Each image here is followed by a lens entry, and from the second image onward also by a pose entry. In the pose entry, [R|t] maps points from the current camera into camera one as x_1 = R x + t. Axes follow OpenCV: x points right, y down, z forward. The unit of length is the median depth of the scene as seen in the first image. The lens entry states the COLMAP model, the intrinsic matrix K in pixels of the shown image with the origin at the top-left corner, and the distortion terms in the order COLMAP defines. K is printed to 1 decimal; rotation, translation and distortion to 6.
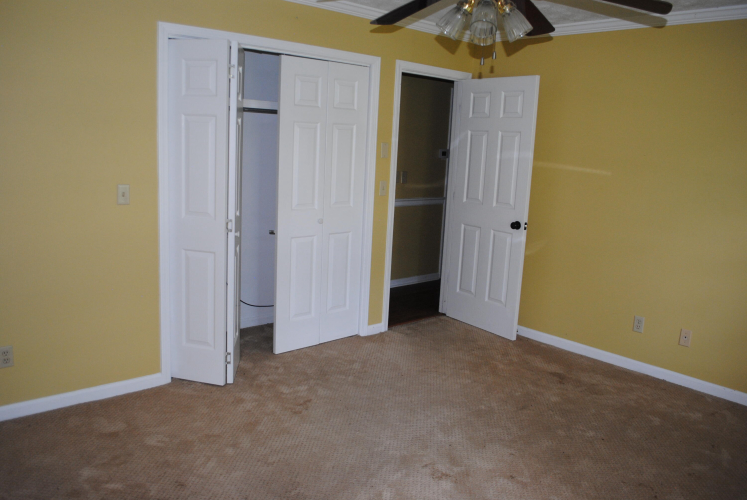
lens RADIAL K [[596.5, 0, 376.0], [0, 596.5, 252.2], [0, 0, 1]] dist [-0.055591, 0.007332]
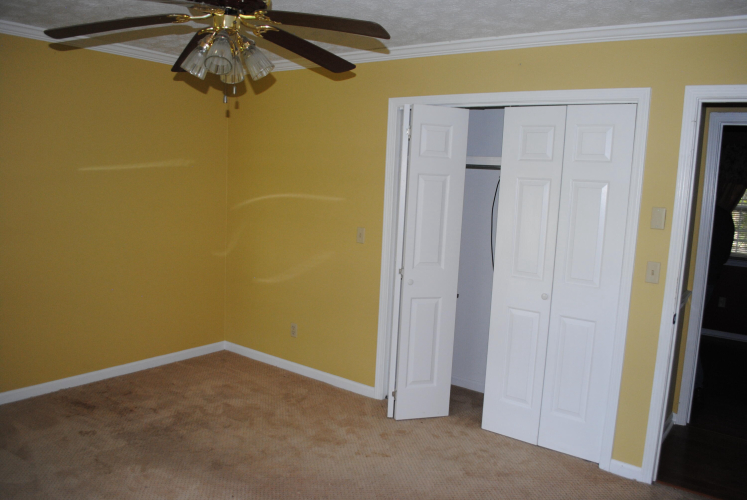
lens RADIAL K [[596.5, 0, 376.0], [0, 596.5, 252.2], [0, 0, 1]] dist [-0.055591, 0.007332]
pose [[0.213416, 0.086278, -0.973144, 0.578054], [-0.221848, 0.974351, 0.037732, -0.079807], [0.951440, 0.207837, 0.227082, 0.509530]]
